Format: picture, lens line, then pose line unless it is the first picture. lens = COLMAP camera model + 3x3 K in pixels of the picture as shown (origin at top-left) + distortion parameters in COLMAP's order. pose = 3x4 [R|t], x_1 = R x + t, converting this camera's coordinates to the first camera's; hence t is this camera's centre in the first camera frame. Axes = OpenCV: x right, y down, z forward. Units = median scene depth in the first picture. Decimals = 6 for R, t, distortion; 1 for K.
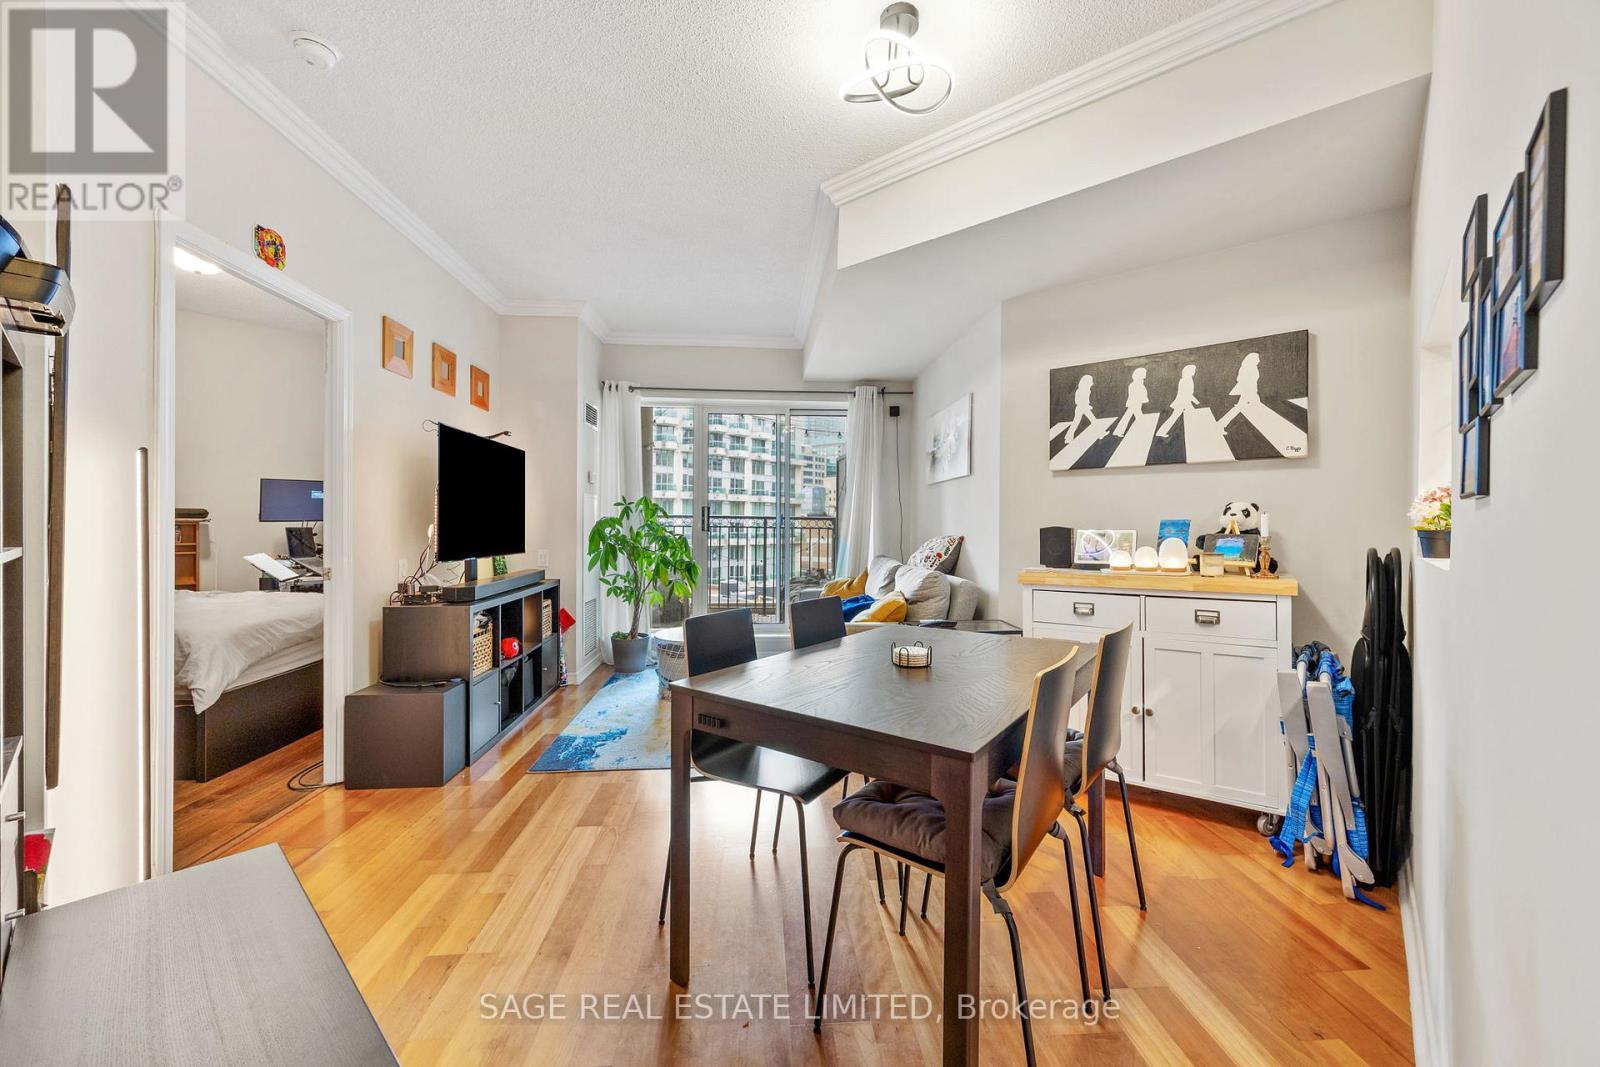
lens RADIAL K [[649.8, 0, 795.2], [0, 649.8, 523.1], [0, 0, 1]] dist [0.000719, -0.000062]
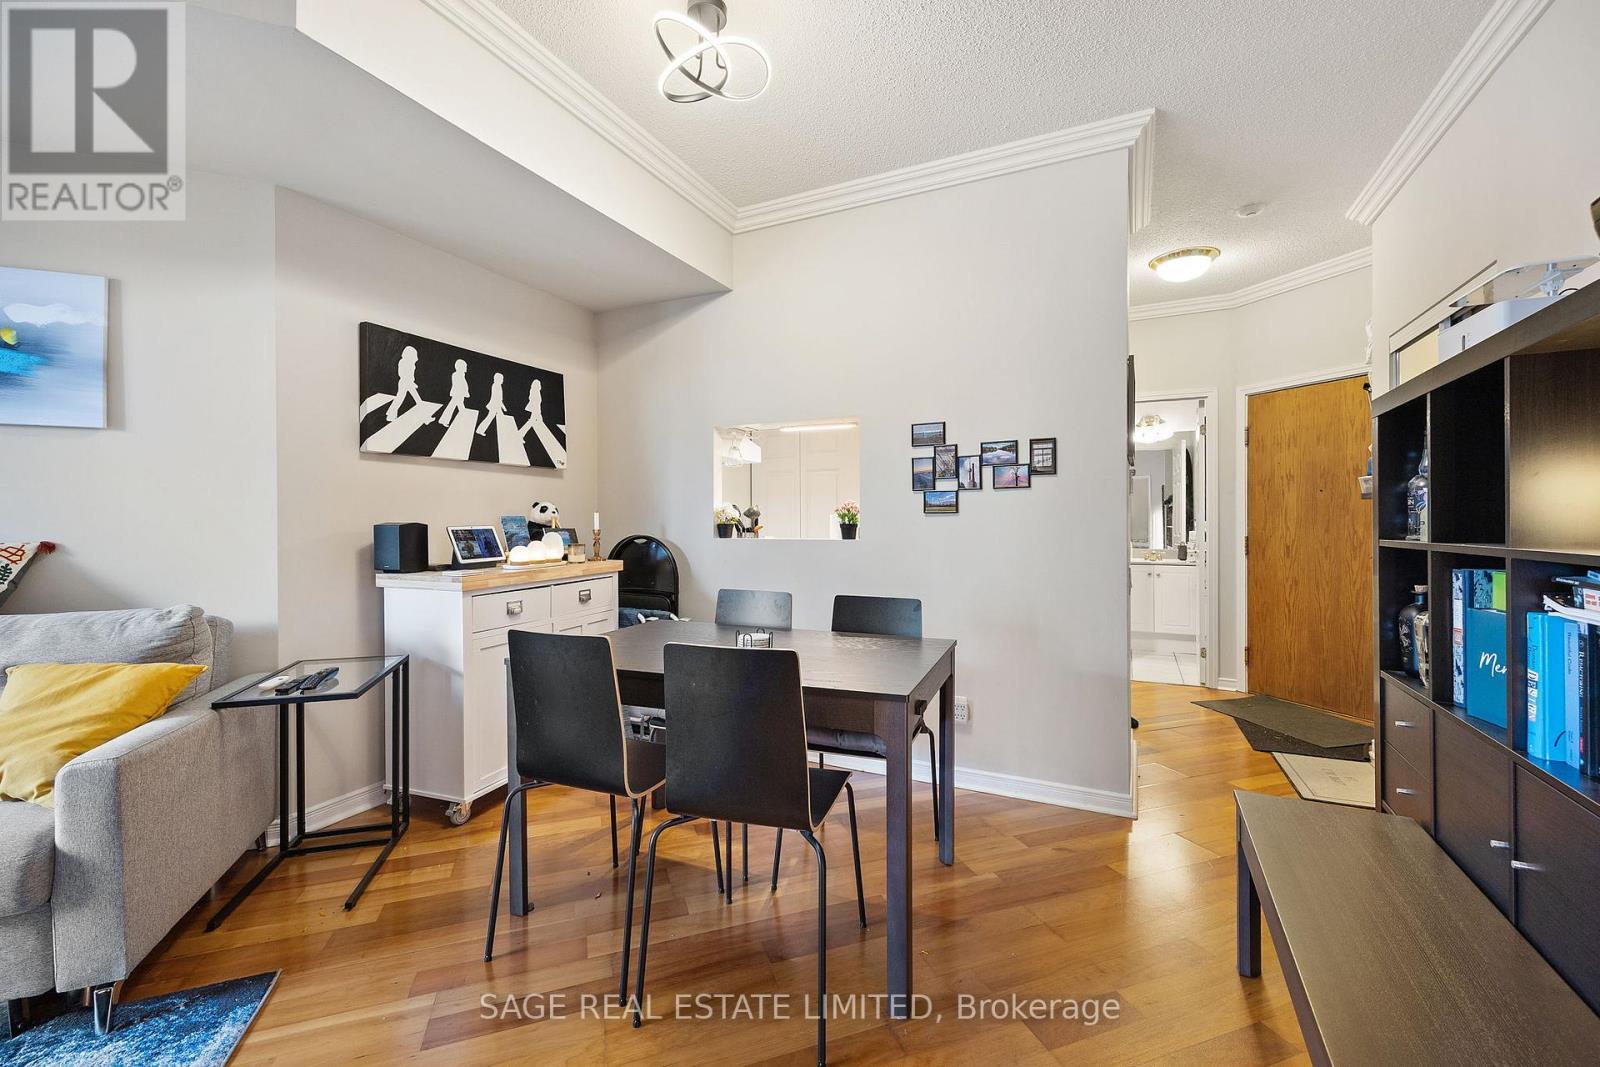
lens RADIAL K [[649.8, 0, 795.2], [0, 649.8, 523.1], [0, 0, 1]] dist [0.000719, -0.000062]
pose [[-0.246937, -0.013885, 0.968932, -0.560069], [-0.020823, 0.999742, 0.009020, -0.012013], [-0.968808, -0.017948, -0.247163, 0.767675]]
